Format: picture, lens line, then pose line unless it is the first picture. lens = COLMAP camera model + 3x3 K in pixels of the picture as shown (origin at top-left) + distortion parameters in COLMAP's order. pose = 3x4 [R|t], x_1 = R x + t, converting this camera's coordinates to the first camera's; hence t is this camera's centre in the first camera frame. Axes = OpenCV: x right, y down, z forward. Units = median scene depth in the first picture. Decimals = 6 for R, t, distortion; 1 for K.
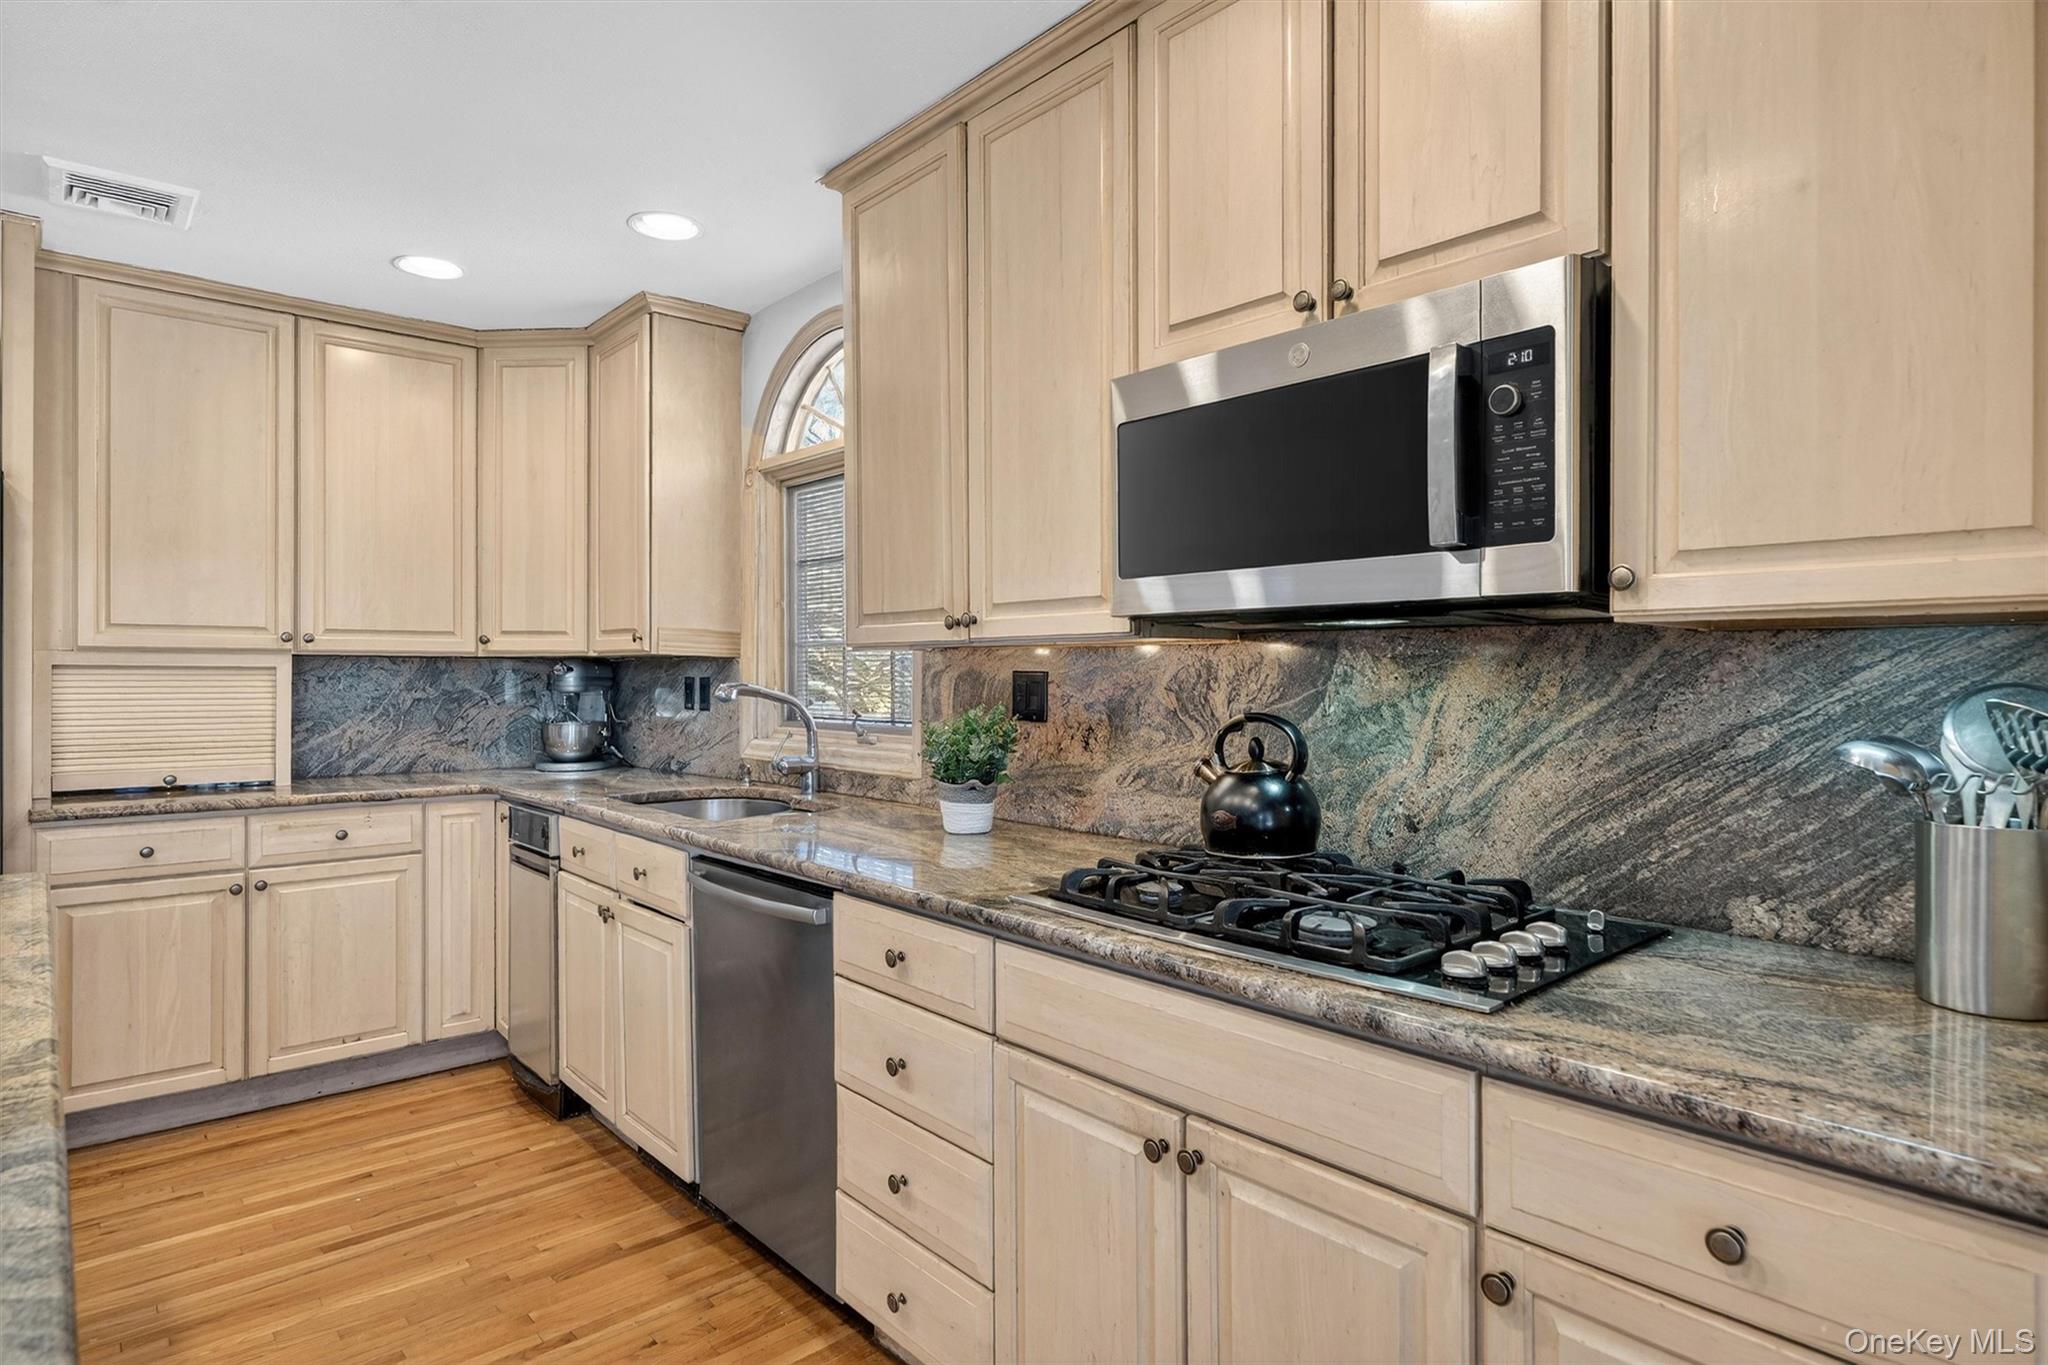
lens RADIAL K [[1120.7, 0, 1030.2], [0, 1120.7, 673.8], [0, 0, 1]] dist [-0.002431, 0.001558]
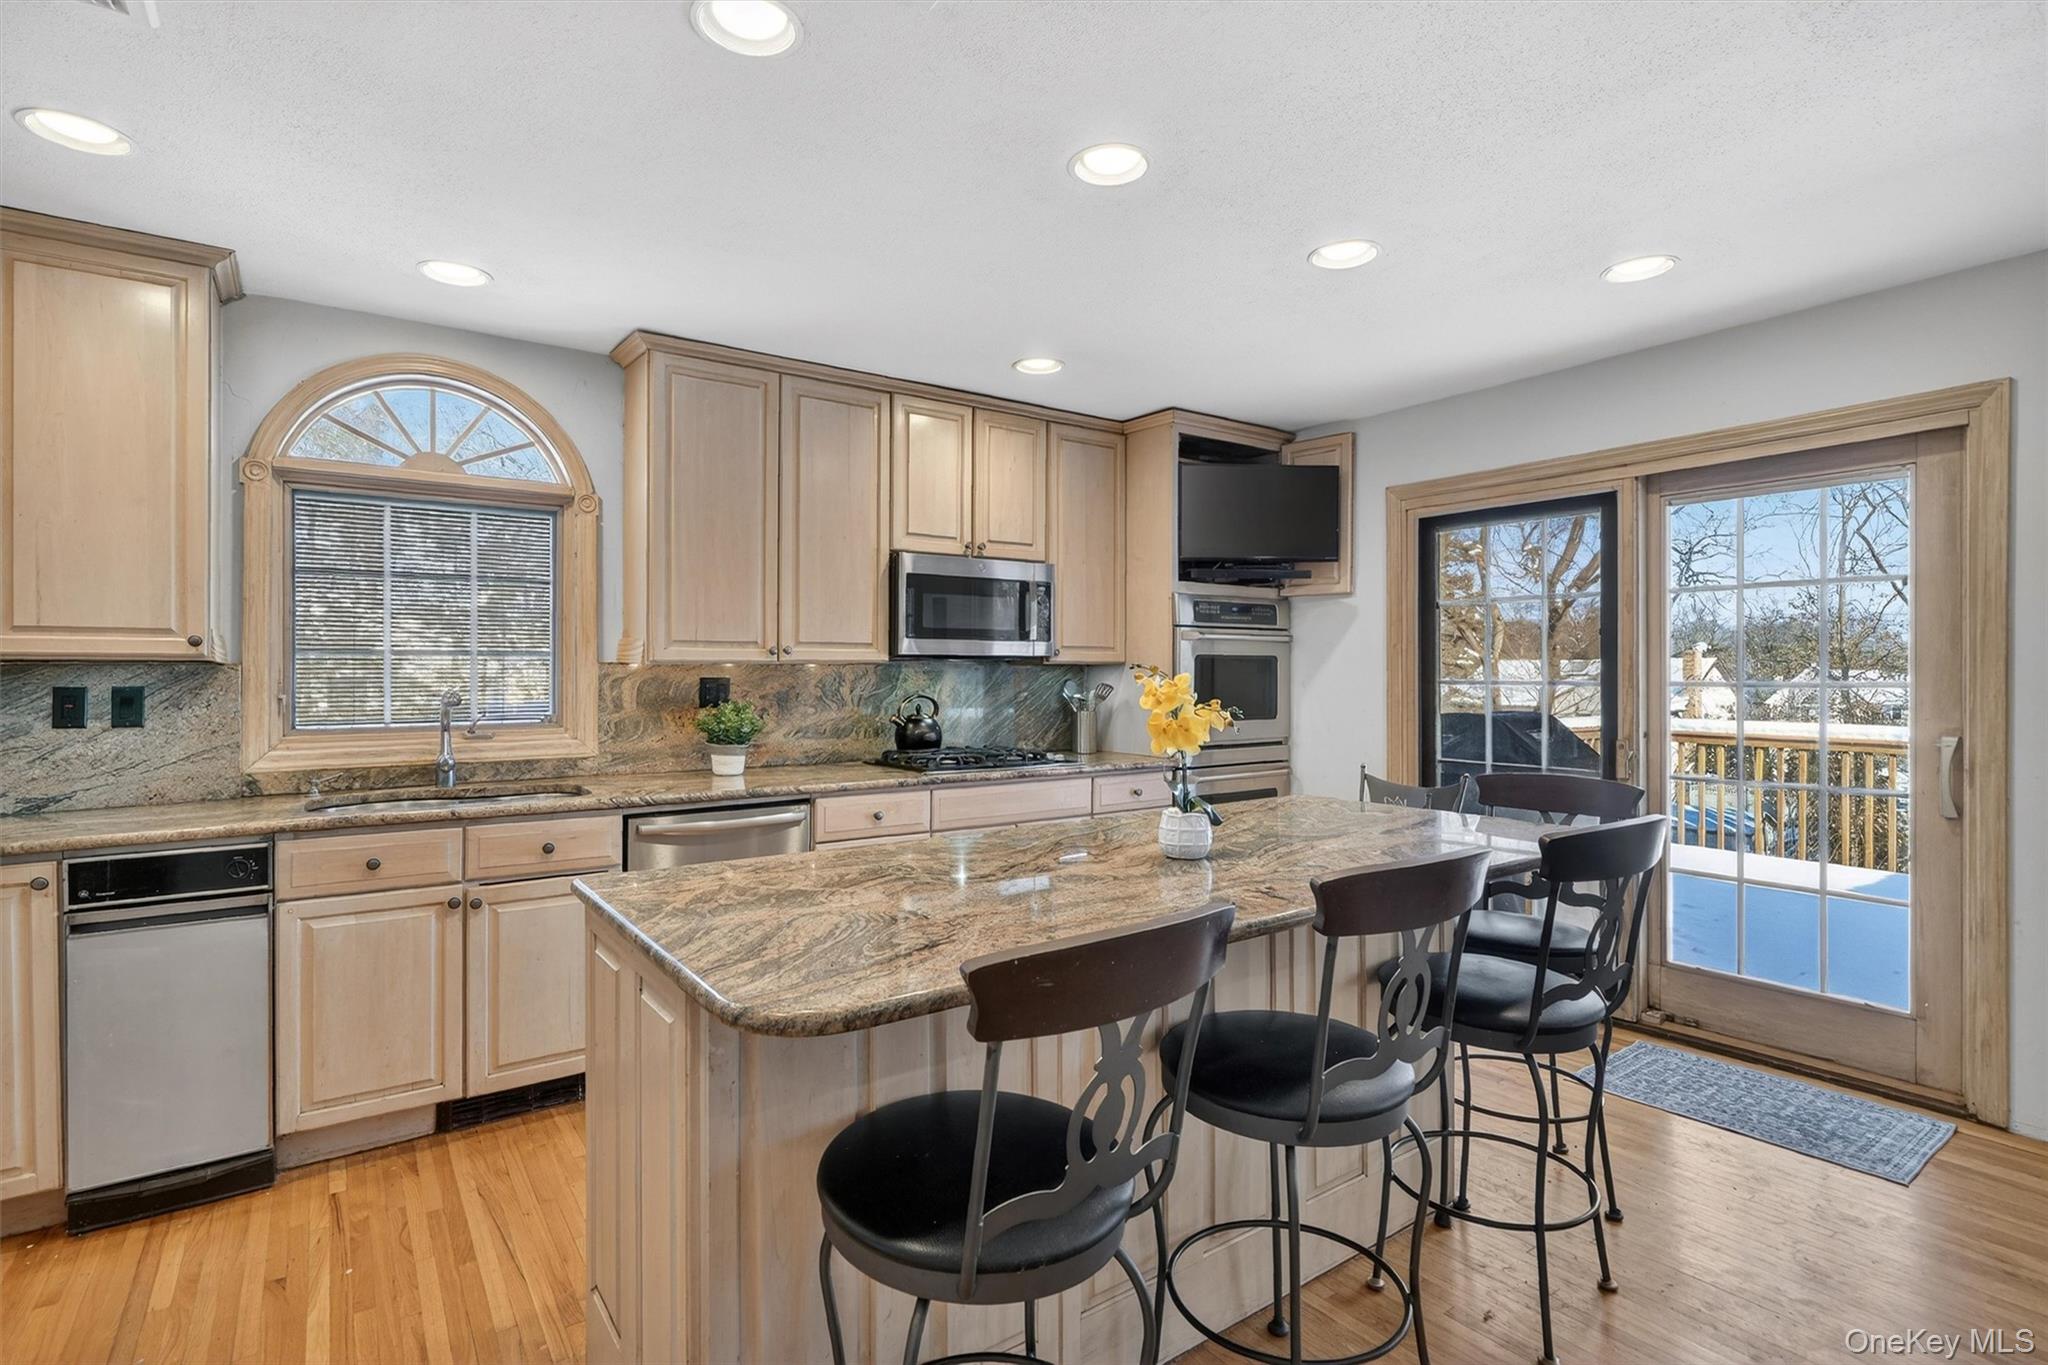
lens RADIAL K [[974.9, 0, 1019.0], [0, 974.9, 671.9], [0, 0, 1]] dist [-0.003868, -0.001520]
pose [[0.098769, 0.001198, 0.995110, -1.474253], [0.003175, 0.999994, -0.001519, -0.007804], [-0.995105, 0.003309, 0.098764, 0.433474]]
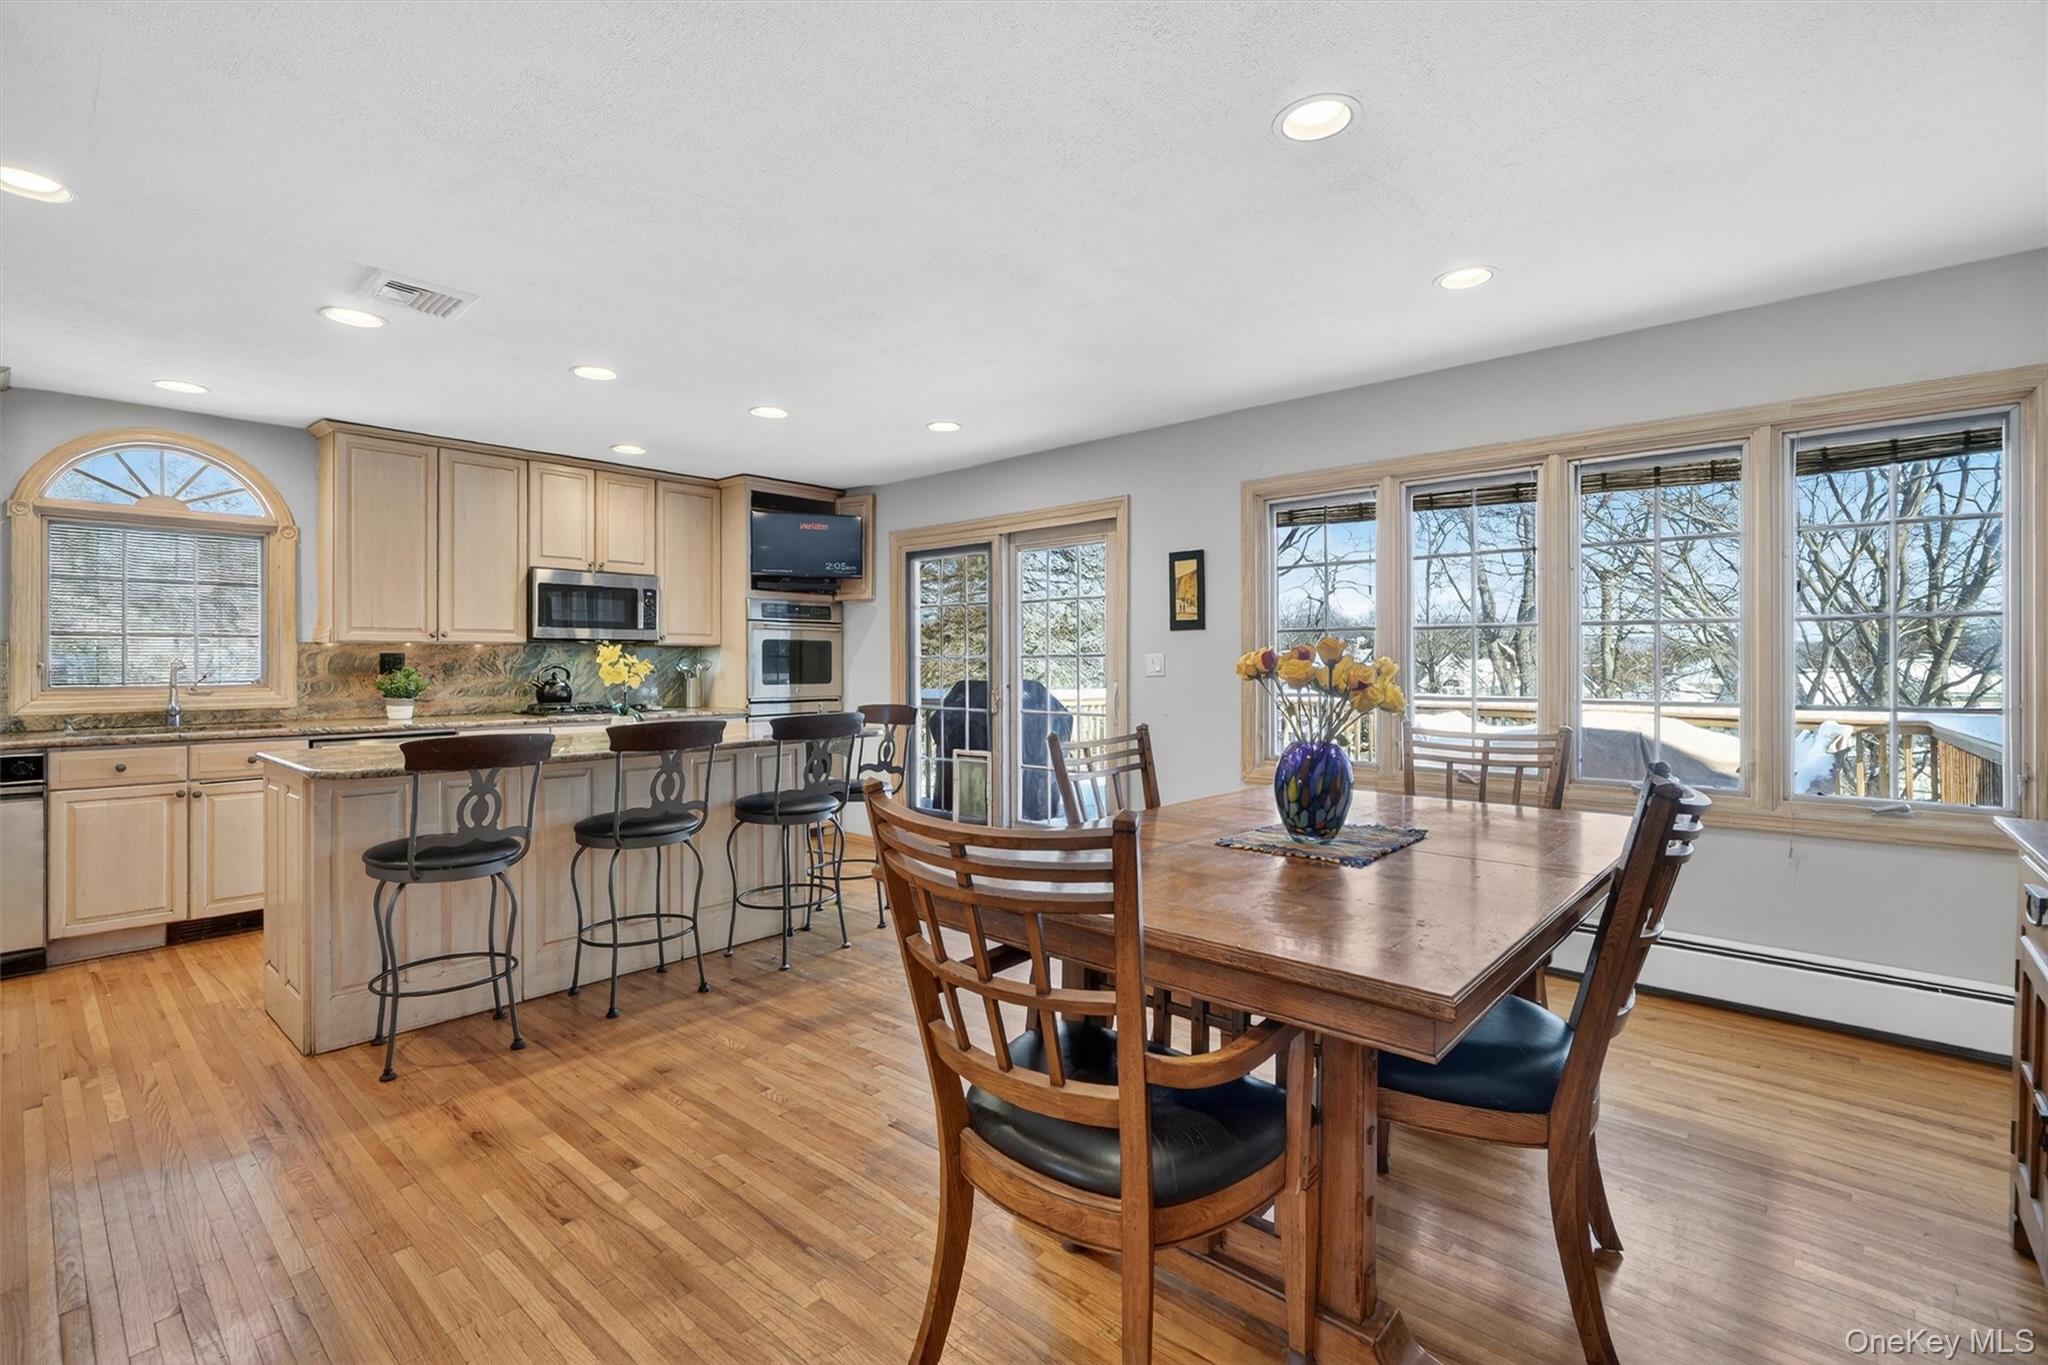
lens RADIAL K [[903.6, 0, 1009.5], [0, 903.6, 662.1], [0, 0, 1]] dist [-0.003468, -0.000503]
pose [[-0.121939, 0.001936, 0.992536, -2.193906], [0.004957, 0.999987, -0.001342, 0.026398], [-0.992525, 0.004756, -0.121947, -0.076960]]
